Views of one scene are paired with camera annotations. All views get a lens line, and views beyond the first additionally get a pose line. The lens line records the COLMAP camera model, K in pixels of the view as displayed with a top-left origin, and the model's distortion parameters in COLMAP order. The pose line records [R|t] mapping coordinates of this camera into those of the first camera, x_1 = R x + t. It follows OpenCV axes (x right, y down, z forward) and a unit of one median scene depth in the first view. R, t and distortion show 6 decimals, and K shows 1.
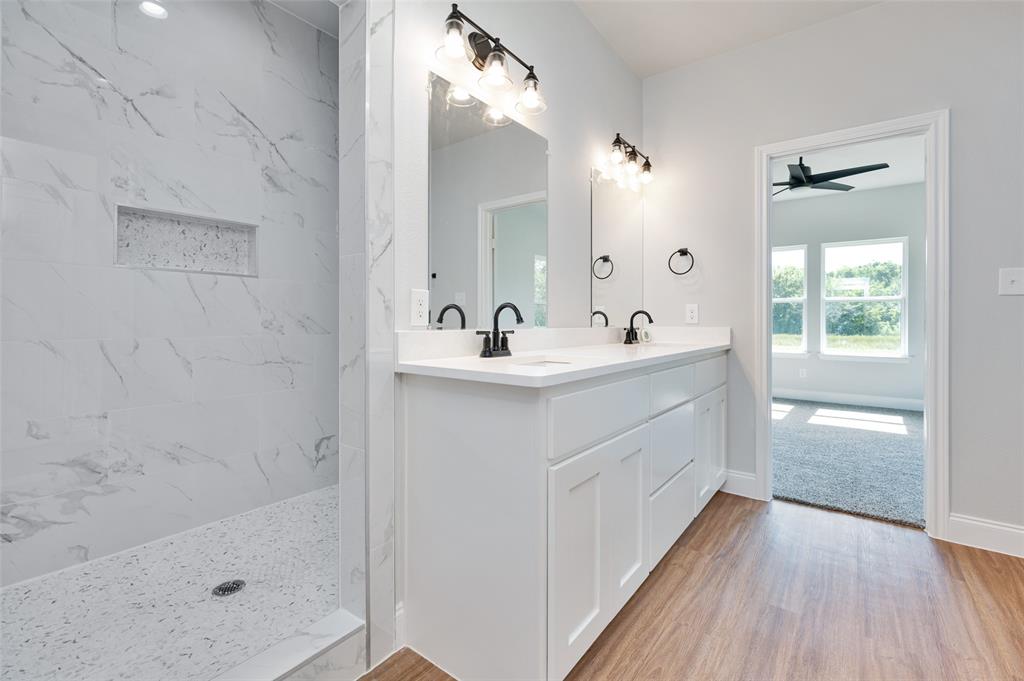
lens RADIAL K [[449.4, 0, 516.2], [0, 449.4, 319.6], [0, 0, 1]] dist [-0.005649, -0.001100]
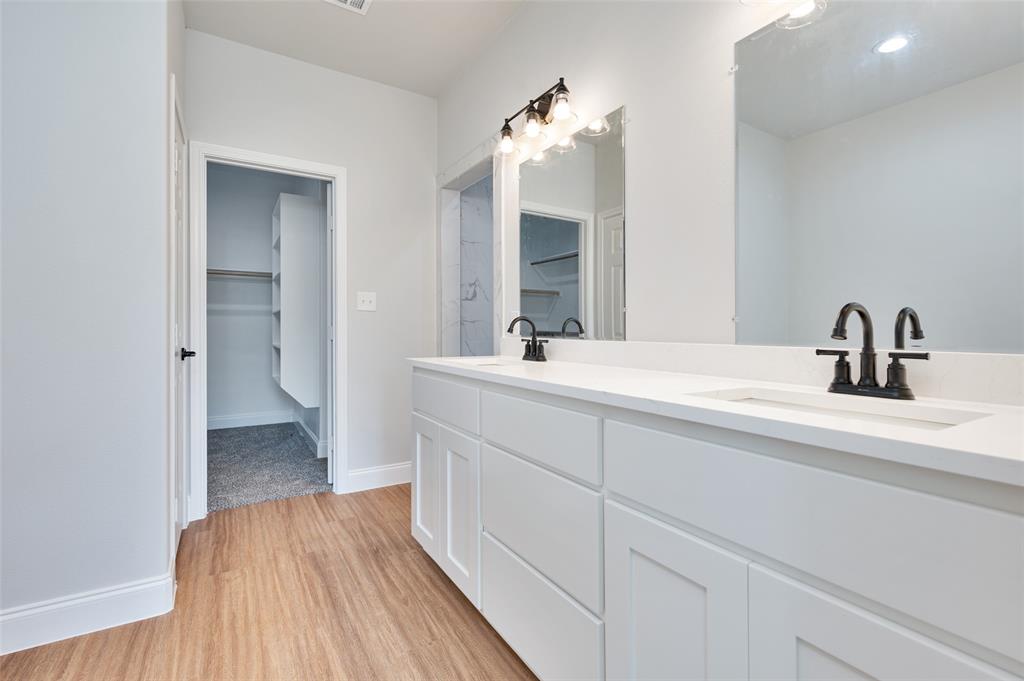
lens RADIAL K [[463.7, 0, 513.2], [0, 463.7, 335.9], [0, 0, 1]] dist [-0.002275, -0.000421]
pose [[-0.363741, 0.007421, -0.931471, 1.128025], [-0.004179, 0.999945, 0.009599, 0.003285], [0.931491, 0.007384, -0.363690, 1.383947]]
